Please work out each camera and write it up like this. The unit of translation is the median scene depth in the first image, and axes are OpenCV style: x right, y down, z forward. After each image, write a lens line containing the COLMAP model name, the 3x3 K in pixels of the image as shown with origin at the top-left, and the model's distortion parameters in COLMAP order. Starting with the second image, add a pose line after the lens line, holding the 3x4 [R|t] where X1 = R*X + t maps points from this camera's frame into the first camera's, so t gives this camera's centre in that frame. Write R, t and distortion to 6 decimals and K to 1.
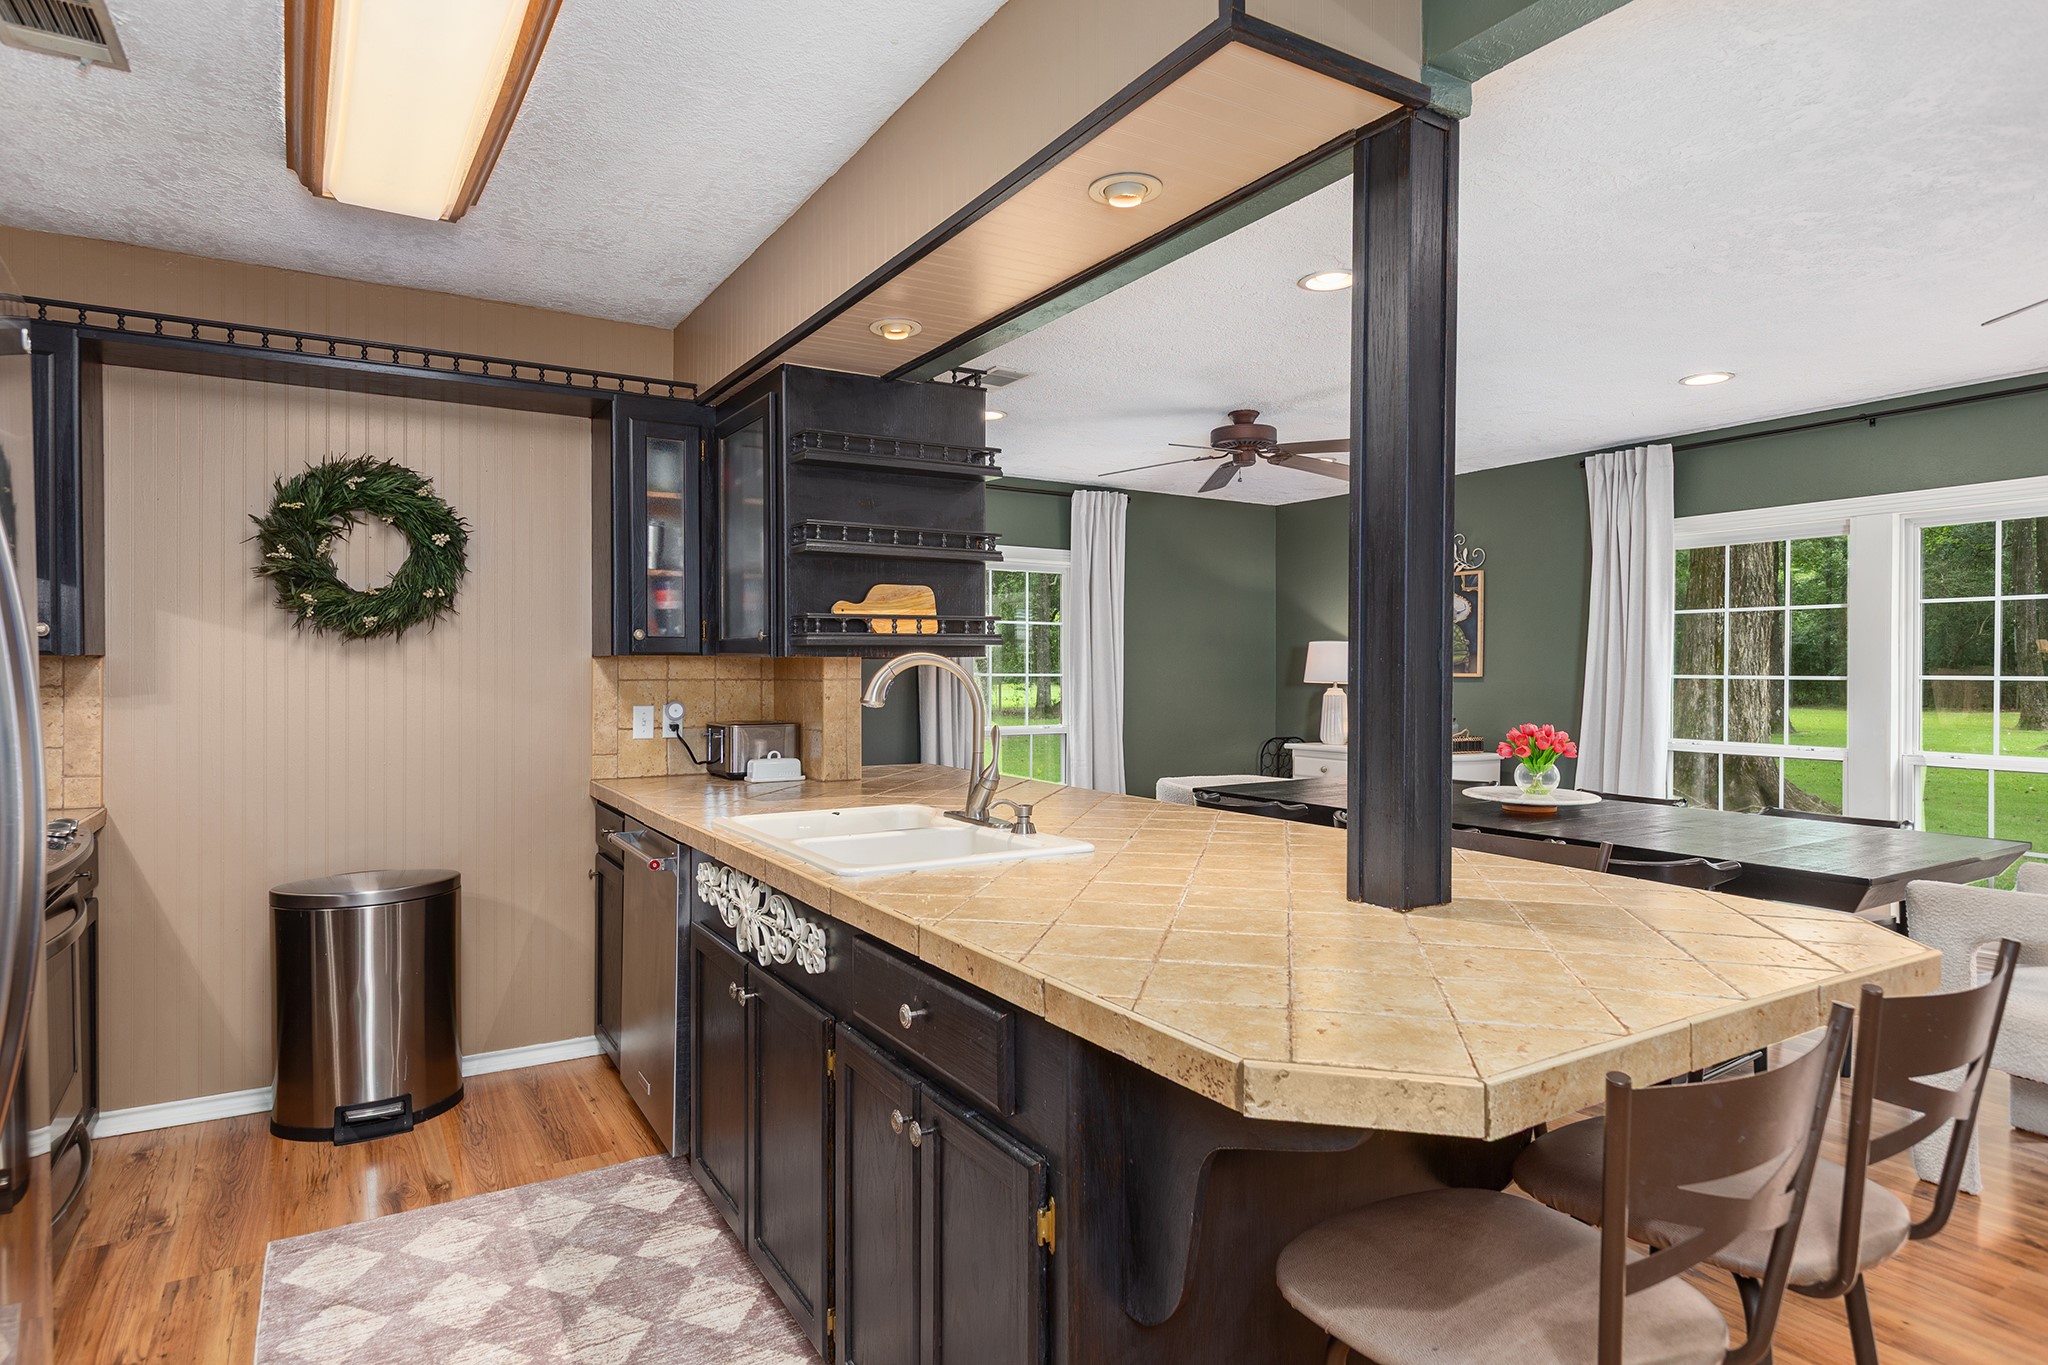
lens RADIAL K [[936.1, 0, 1024.0], [0, 936.1, 682.5], [0, 0, 1]] dist [-0.026920, -0.000109]
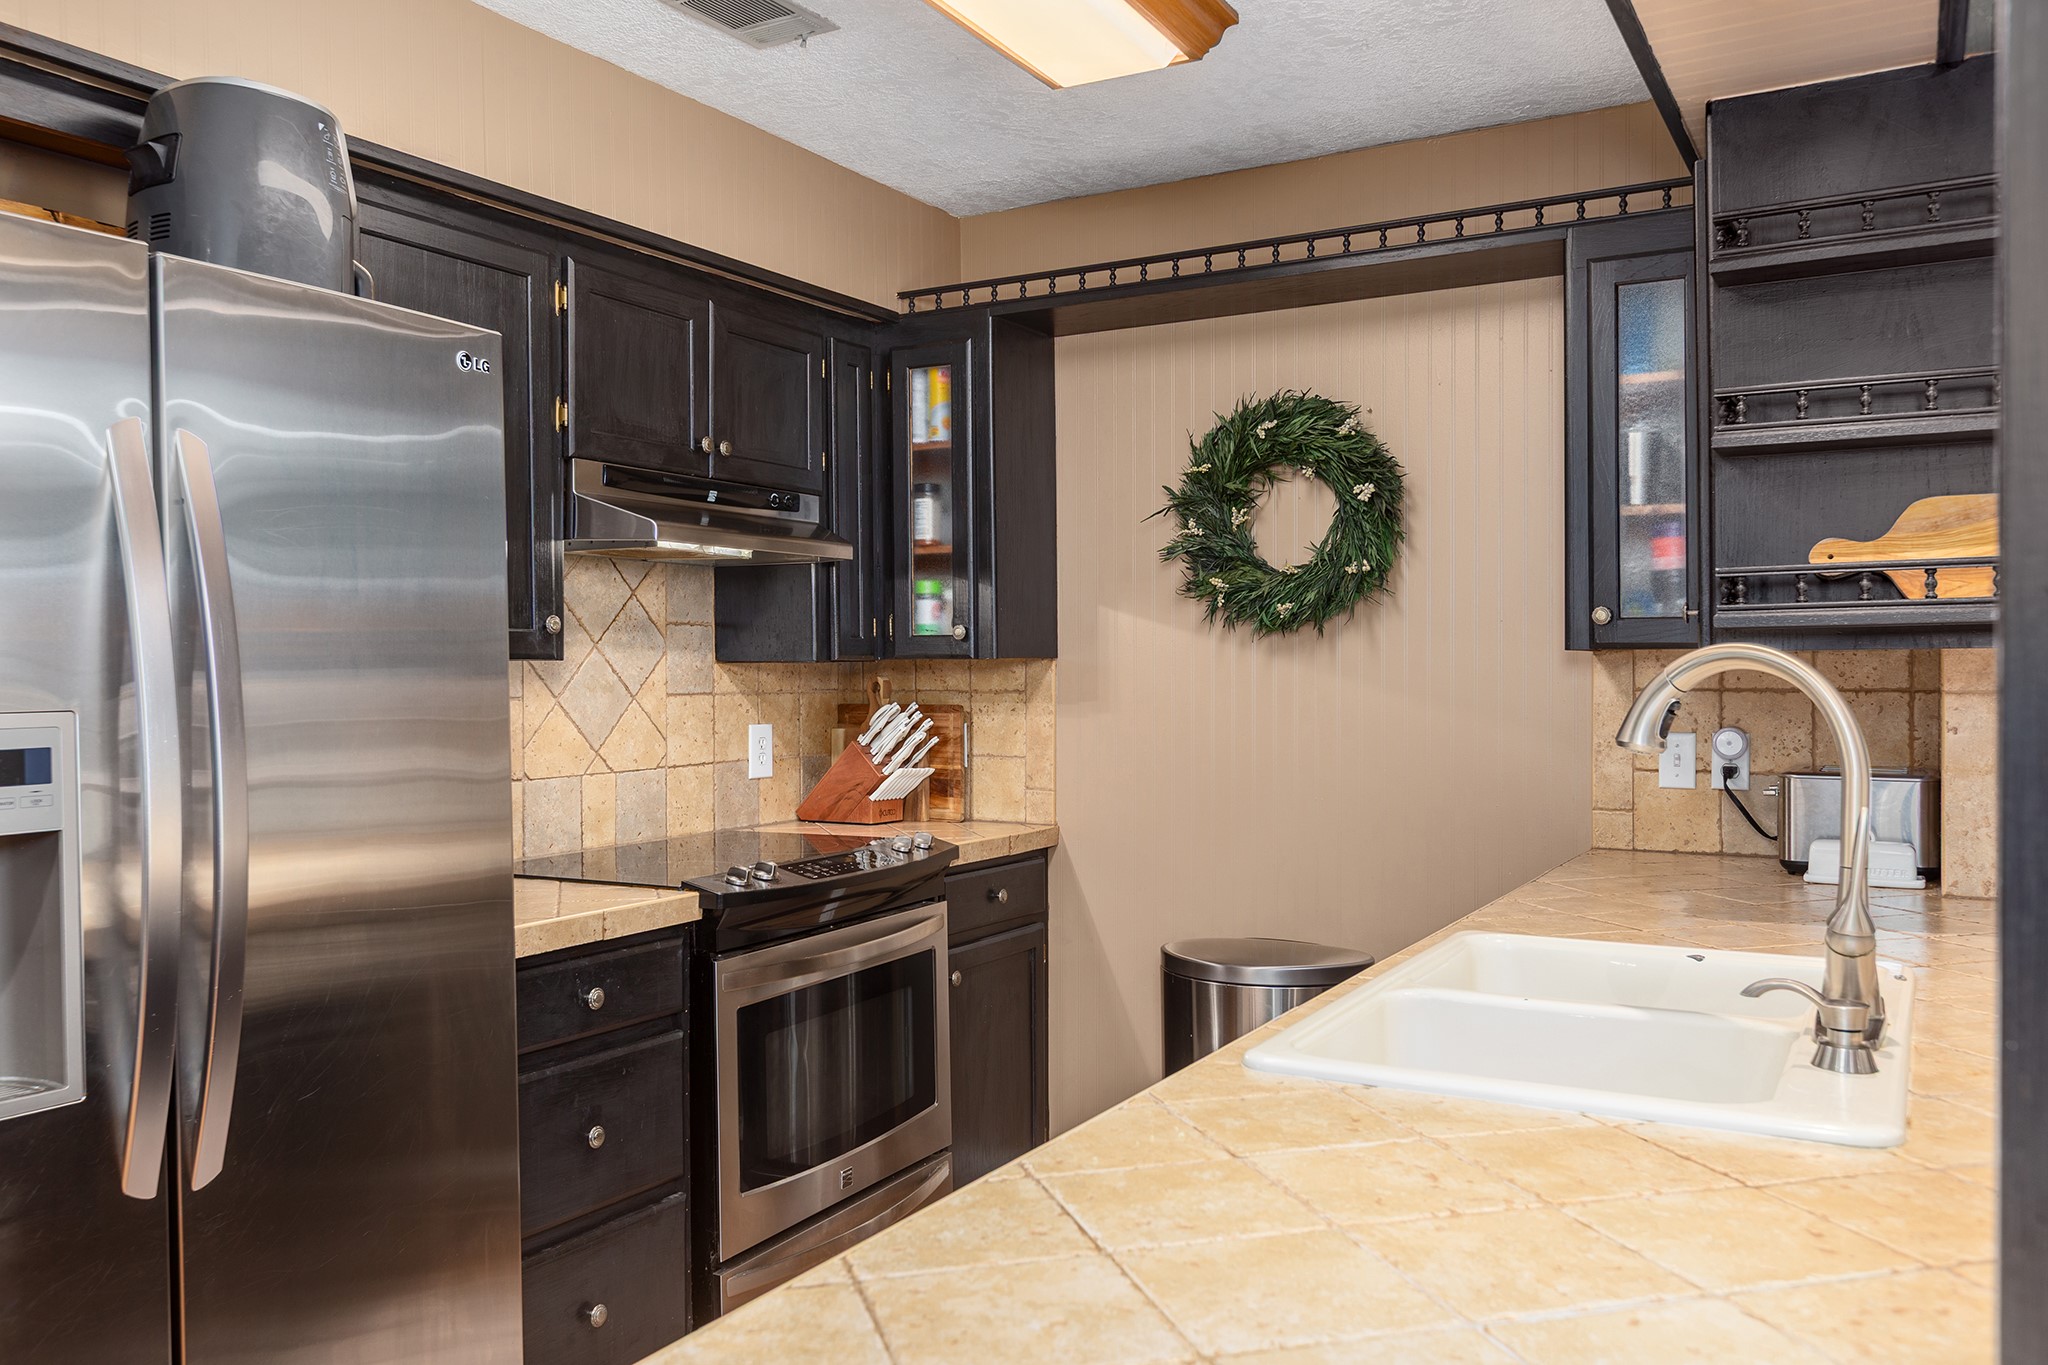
lens RADIAL K [[1532.1, 0, 1024.0], [0, 1532.1, 682.5], [0, 0, 1]] dist [0.069781, -0.000427]
pose [[0.541962, 0.004350, -0.840392, 0.236626], [-0.008509, 0.999964, -0.000312, -0.003955], [0.840360, 0.007320, 0.541980, 0.135522]]
